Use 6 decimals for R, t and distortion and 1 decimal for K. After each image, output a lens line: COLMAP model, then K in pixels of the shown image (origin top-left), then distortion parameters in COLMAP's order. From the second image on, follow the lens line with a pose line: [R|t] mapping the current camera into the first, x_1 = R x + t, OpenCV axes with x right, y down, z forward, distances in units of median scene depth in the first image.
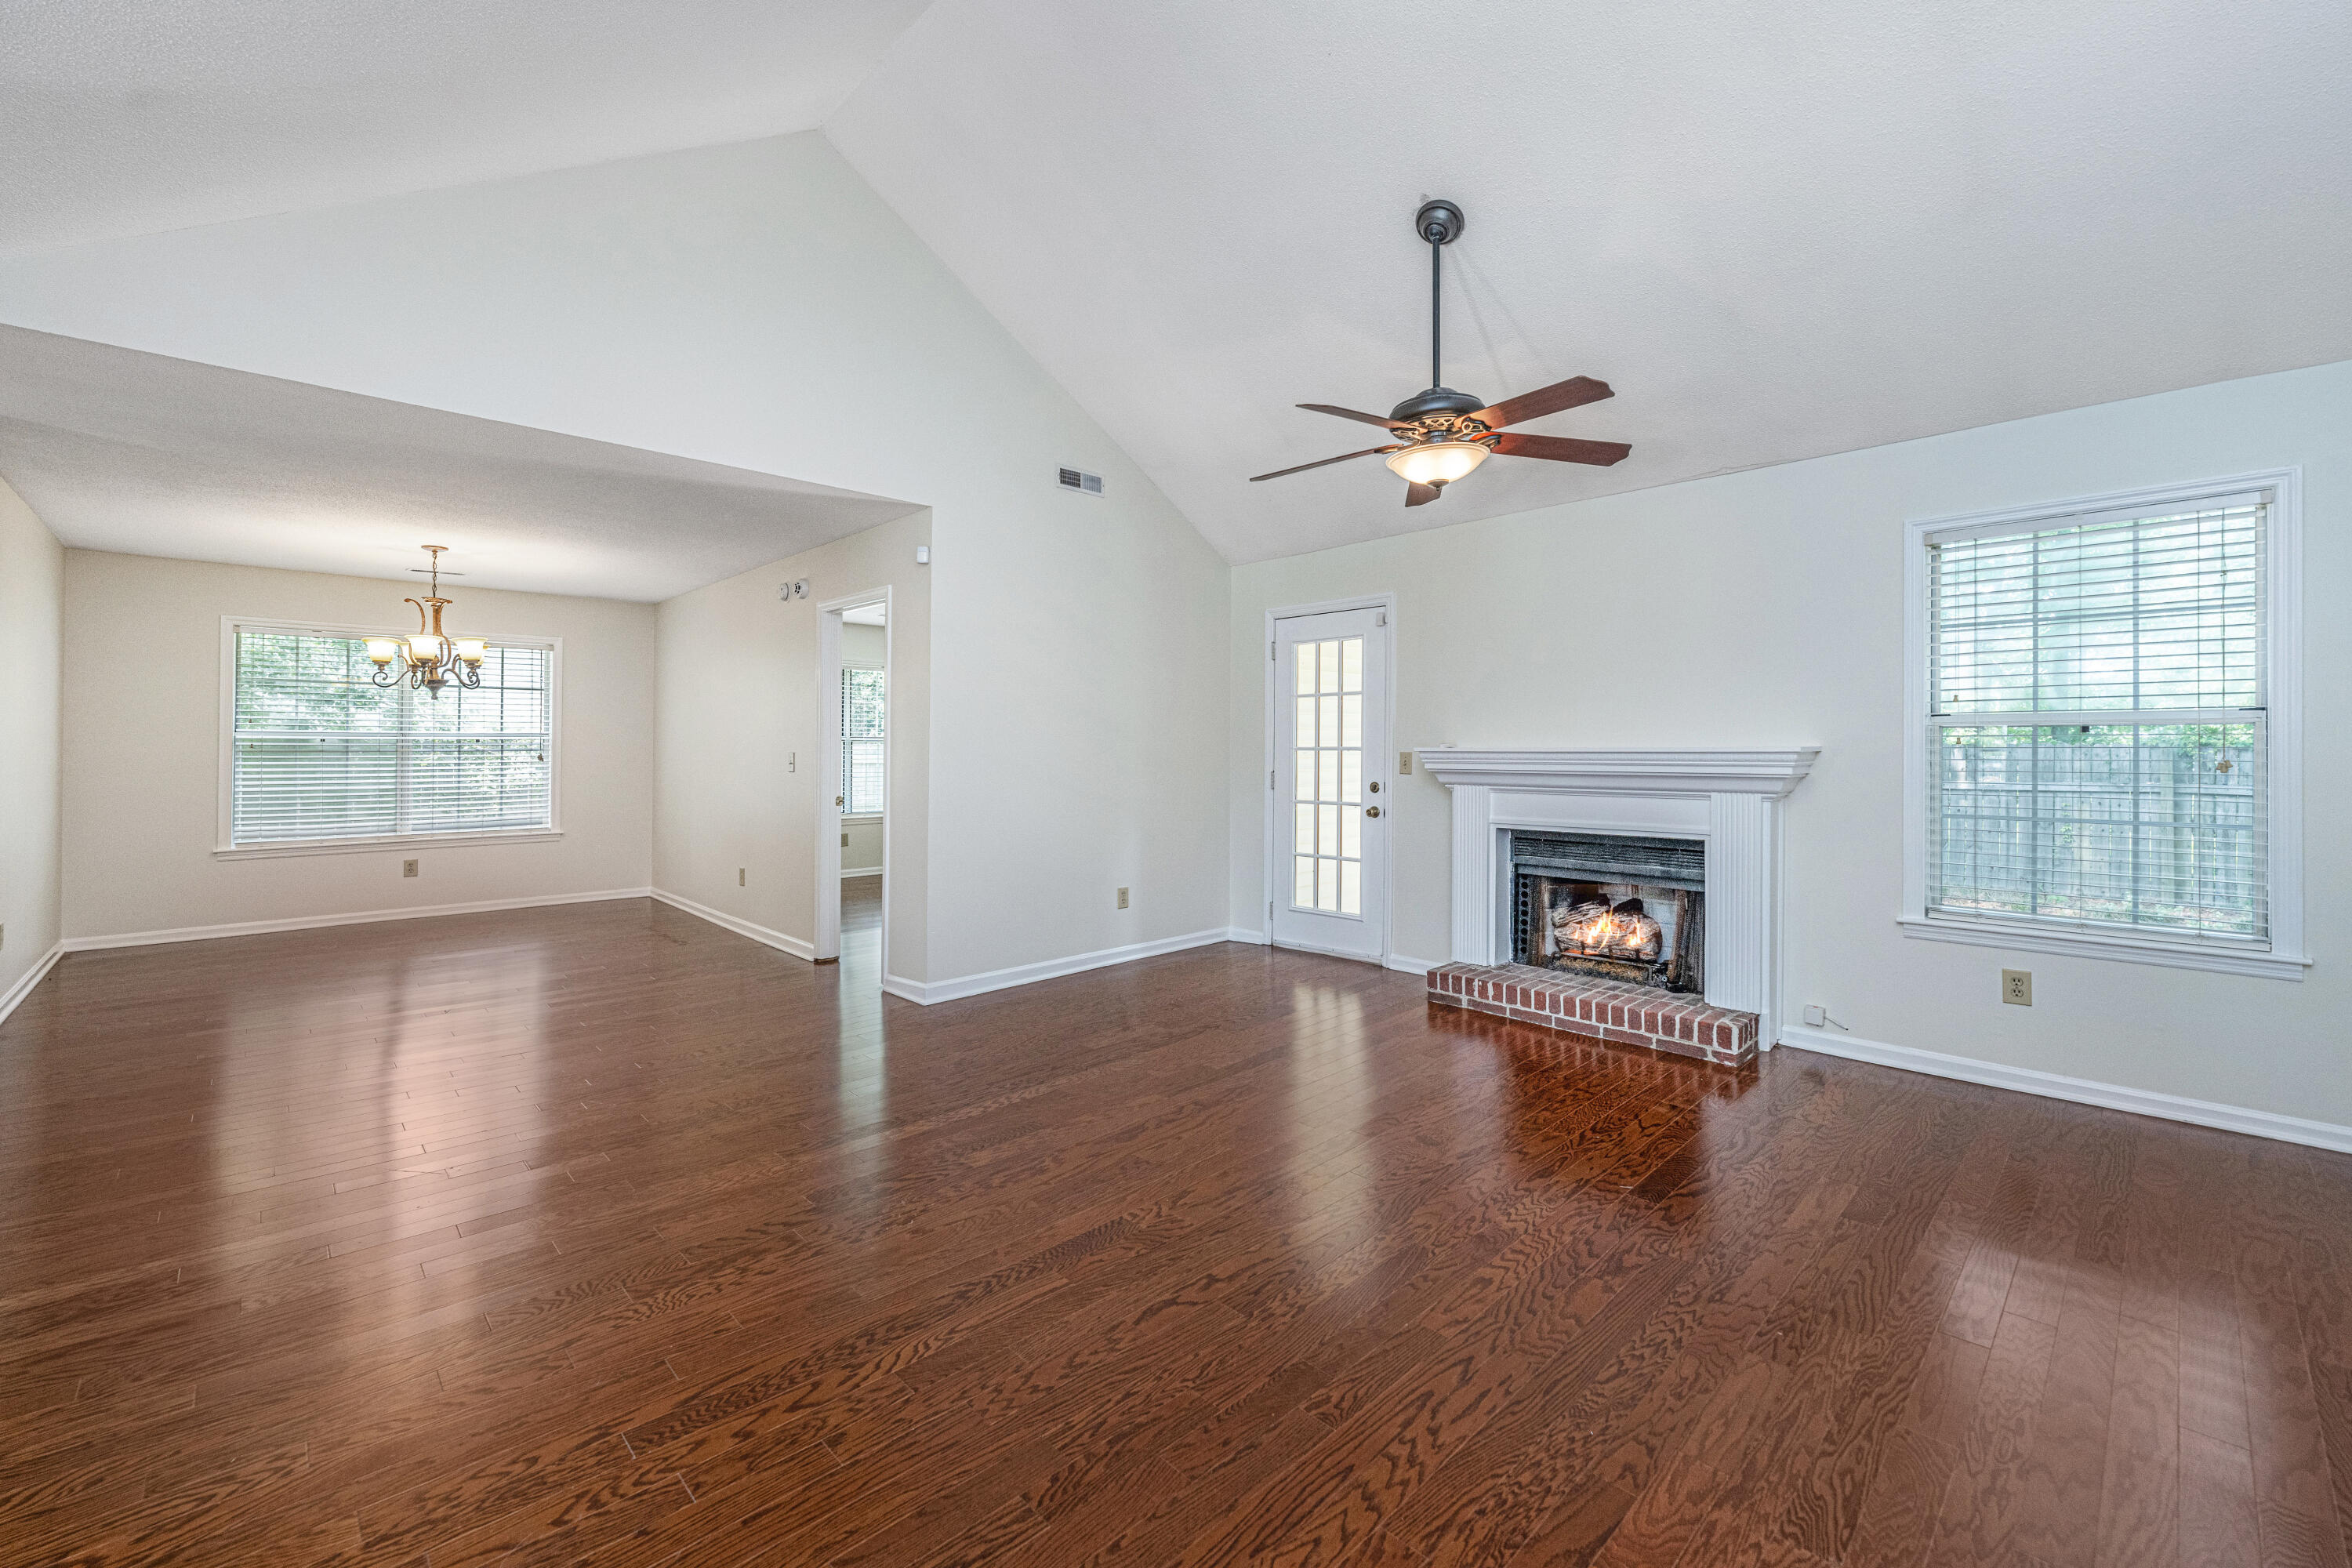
lens RADIAL K [[963.0, 0, 1165.7], [0, 963.0, 776.0], [0, 0, 1]] dist [-0.000637, 0.000305]
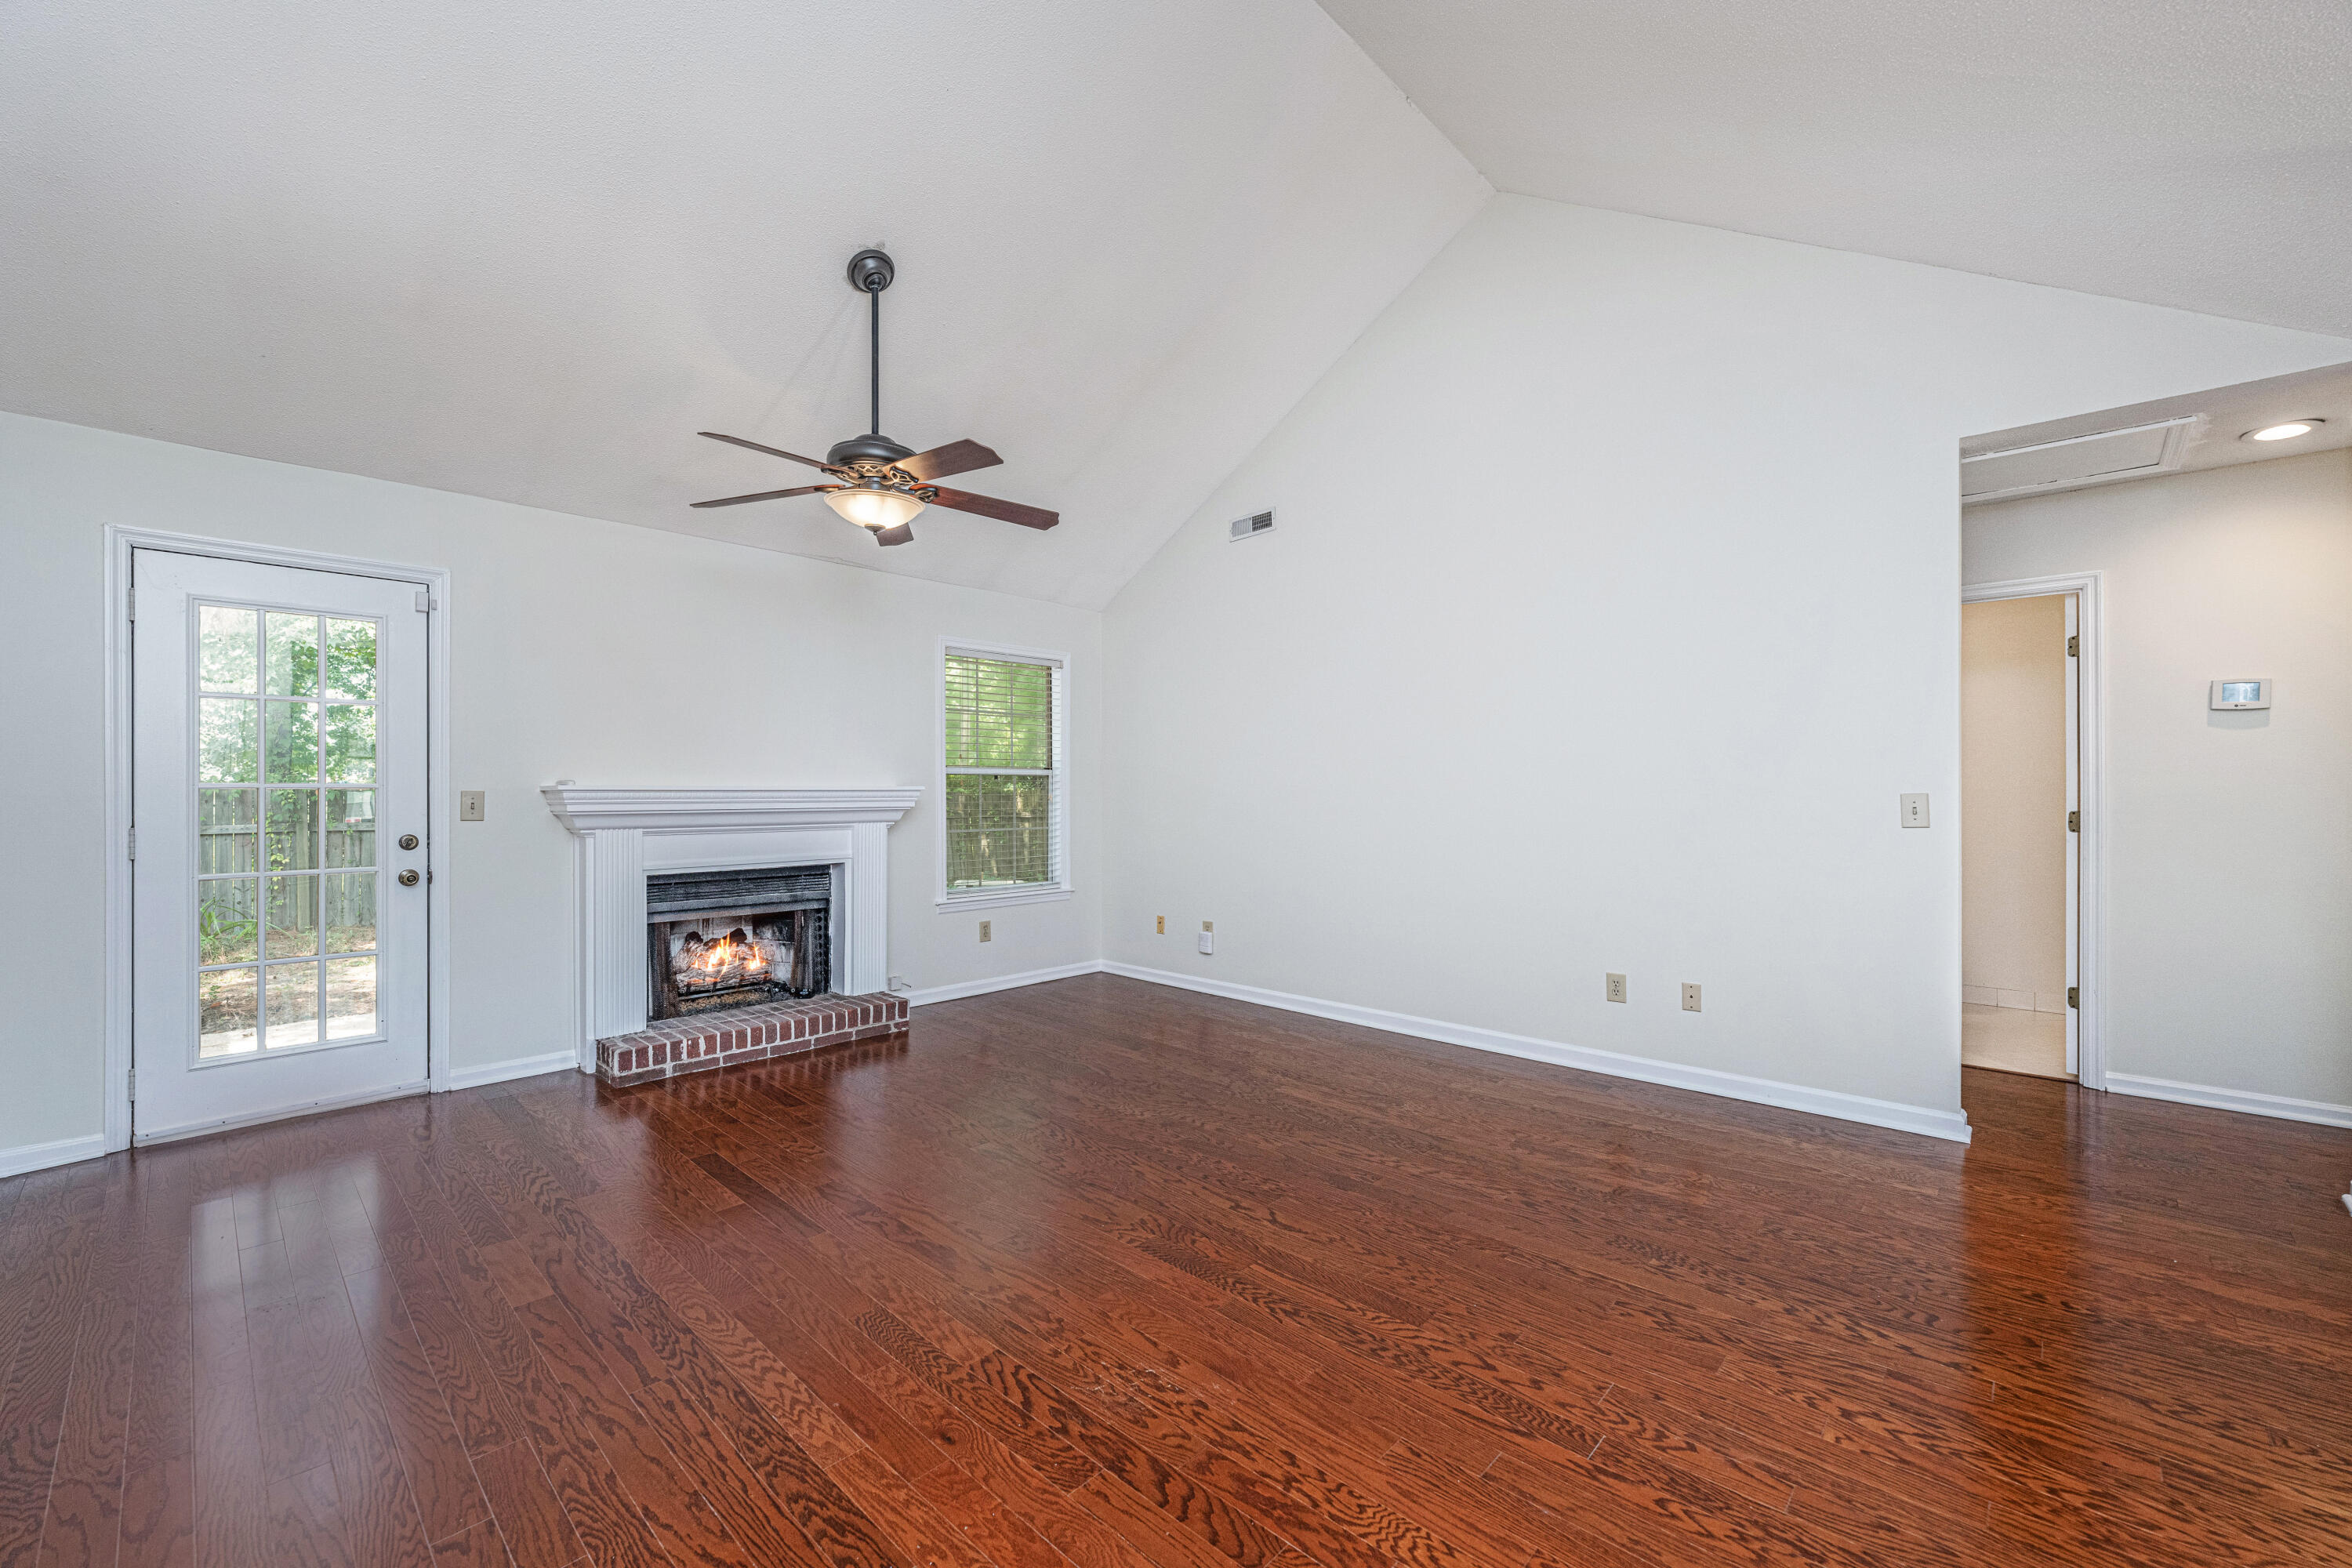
lens RADIAL K [[963.0, 0, 1165.7], [0, 963.0, 776.0], [0, 0, 1]] dist [-0.000637, 0.000305]
pose [[-0.054491, 0.017956, 0.998353, -0.817479], [0.028941, 0.999447, -0.016396, -0.014458], [-0.998095, 0.028000, -0.054981, 0.773809]]
